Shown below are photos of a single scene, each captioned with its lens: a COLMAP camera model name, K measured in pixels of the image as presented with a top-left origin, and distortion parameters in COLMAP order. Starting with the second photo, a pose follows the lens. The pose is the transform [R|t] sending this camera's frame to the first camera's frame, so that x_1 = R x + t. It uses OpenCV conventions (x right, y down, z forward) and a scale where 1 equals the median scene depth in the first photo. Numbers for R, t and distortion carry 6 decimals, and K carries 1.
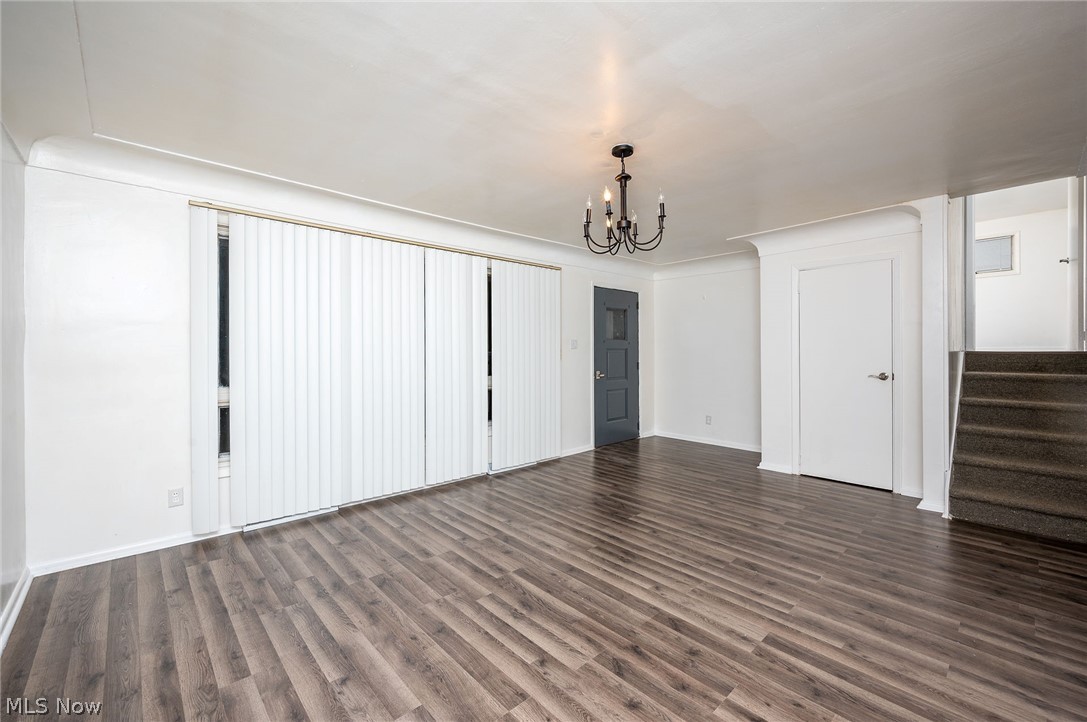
lens RADIAL K [[458.6, 0, 532.0], [0, 458.6, 318.6], [0, 0, 1]] dist [0.001318, 0.000282]
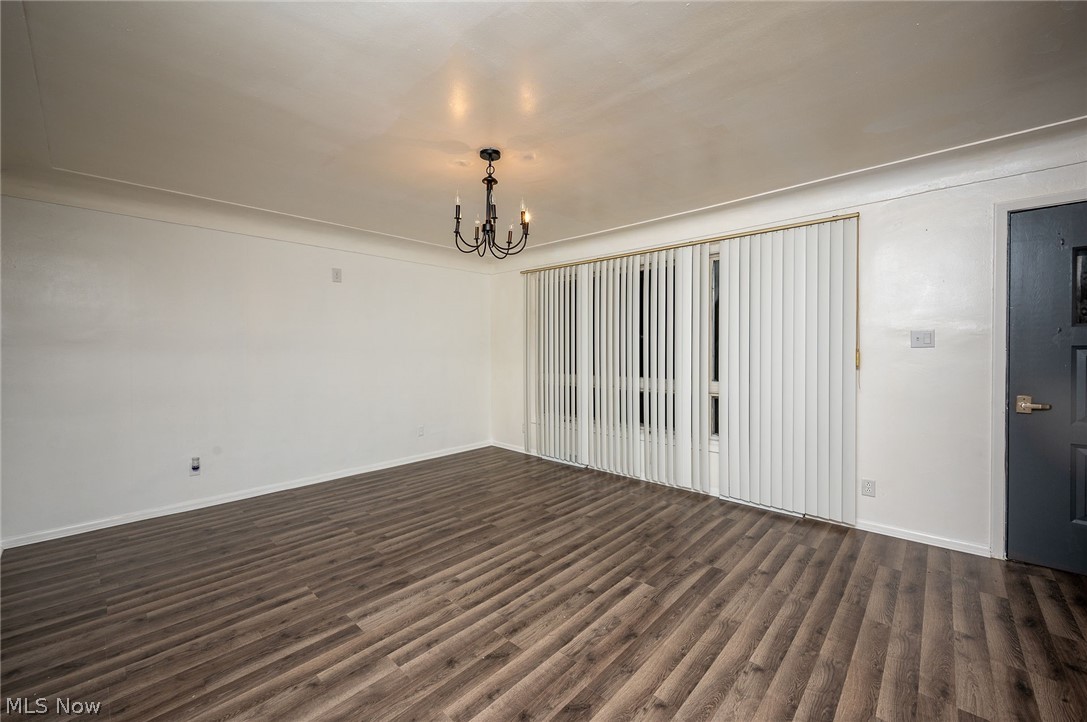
lens RADIAL K [[419.9, 0, 517.8], [0, 419.9, 356.4], [0, 0, 1]] dist [-0.000315, -0.000007]
pose [[0.057645, 0.010191, -0.998285, 1.115464], [0.072340, 0.997277, 0.014358, 0.065528], [0.995713, -0.073044, 0.056750, 1.017255]]
